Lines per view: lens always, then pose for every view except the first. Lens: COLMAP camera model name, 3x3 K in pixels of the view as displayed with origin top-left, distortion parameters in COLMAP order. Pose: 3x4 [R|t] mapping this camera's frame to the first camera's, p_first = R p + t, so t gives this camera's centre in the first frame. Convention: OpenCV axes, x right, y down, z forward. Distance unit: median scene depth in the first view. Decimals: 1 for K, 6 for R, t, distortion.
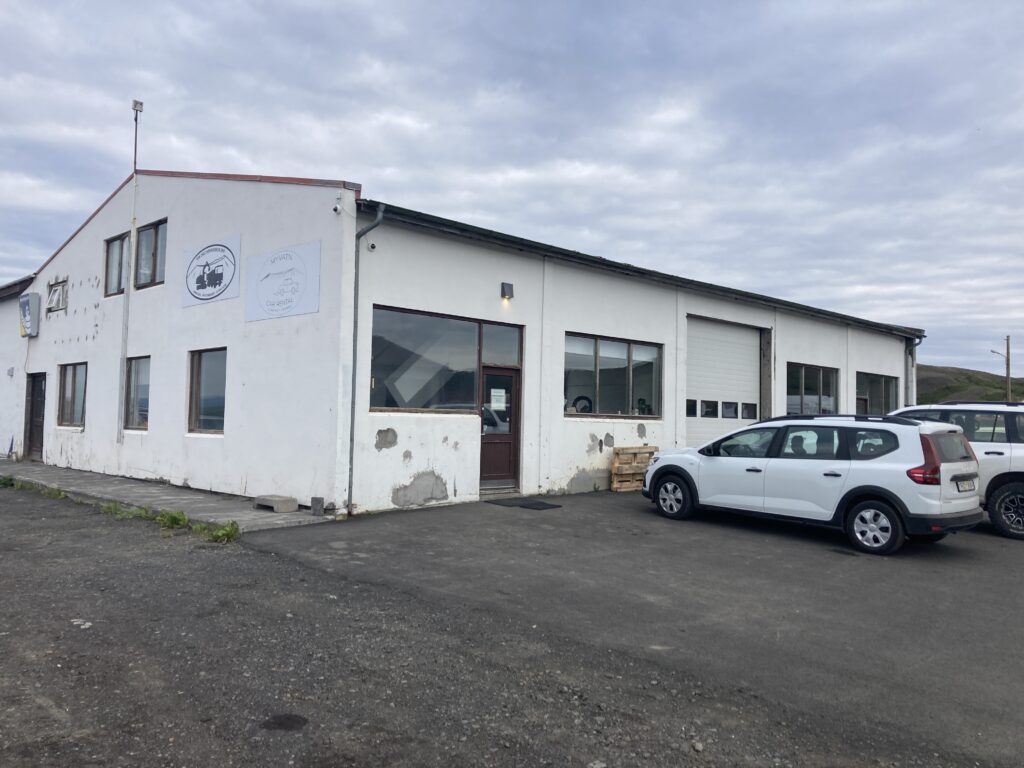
lens RADIAL K [[771.0, 0, 512.0], [0, 771.0, 384.0], [0, 0, 1]] dist [0.001335, -0.036022]
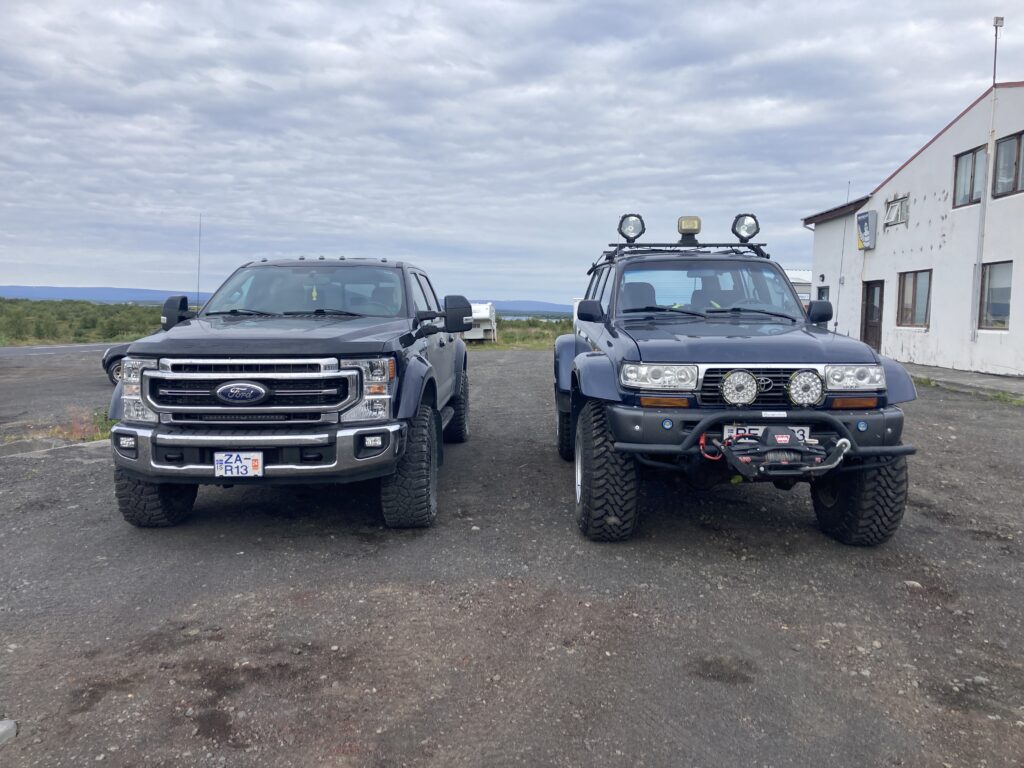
lens RADIAL K [[771.0, 0, 512.0], [0, 771.0, 384.0], [0, 0, 1]] dist [0.001335, -0.036022]
pose [[0.634574, 0.063320, -0.770264, -0.068752], [0.032085, 0.993621, 0.108114, -0.002969], [0.772196, -0.093321, 0.628494, -0.191556]]
